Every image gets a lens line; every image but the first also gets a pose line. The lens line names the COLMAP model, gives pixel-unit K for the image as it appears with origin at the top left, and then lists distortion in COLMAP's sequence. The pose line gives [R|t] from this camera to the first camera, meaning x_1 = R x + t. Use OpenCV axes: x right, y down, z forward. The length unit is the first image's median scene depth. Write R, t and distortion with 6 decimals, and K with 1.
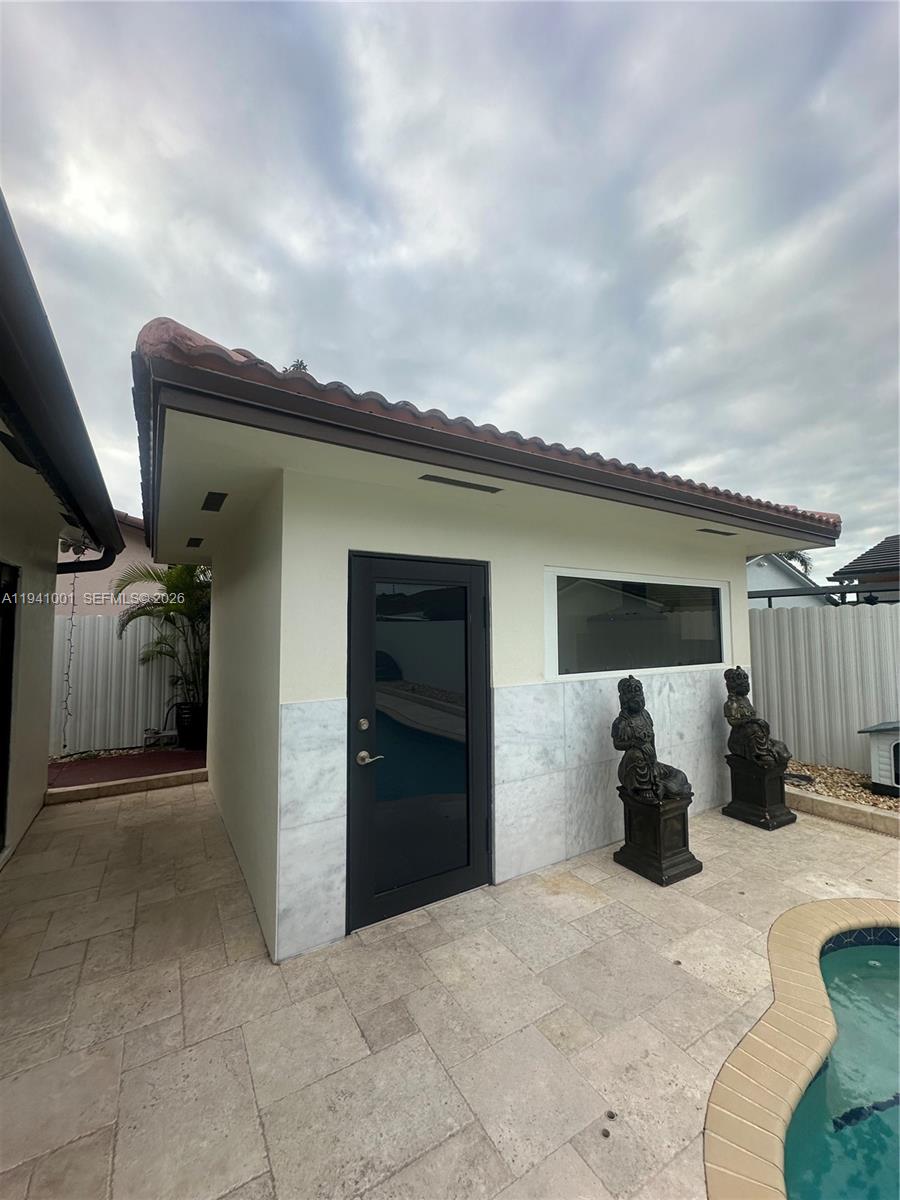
lens RADIAL K [[479.1, 0, 450.0], [0, 479.1, 600.0], [0, 0, 1]] dist [-0.001190, 0.000016]
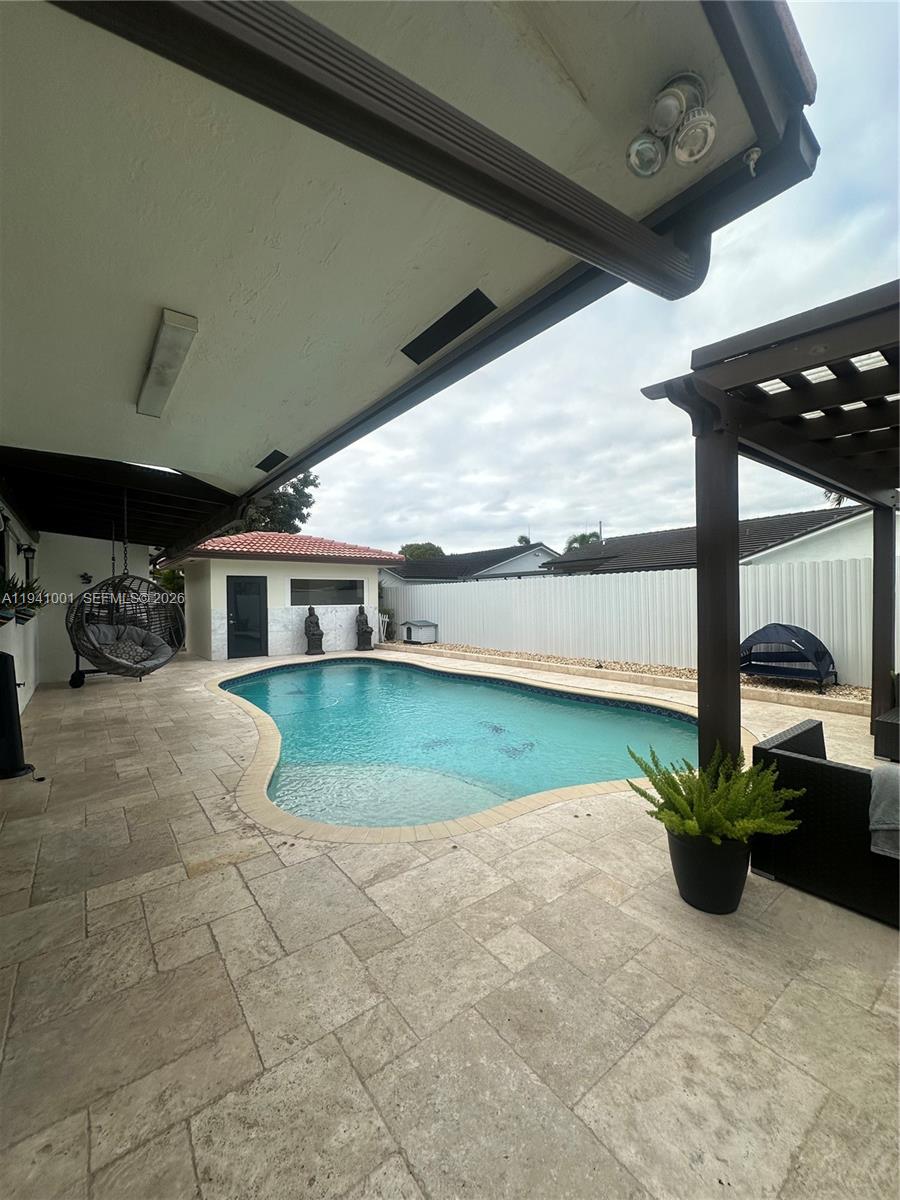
lens RADIAL K [[479.1, 0, 450.0], [0, 479.1, 600.0], [0, 0, 1]] dist [-0.001190, 0.000016]
pose [[0.994305, -0.011909, 0.105902, 1.107473], [0.005549, 0.998174, 0.060143, -0.107525], [-0.106424, -0.059213, 0.992556, -2.919674]]
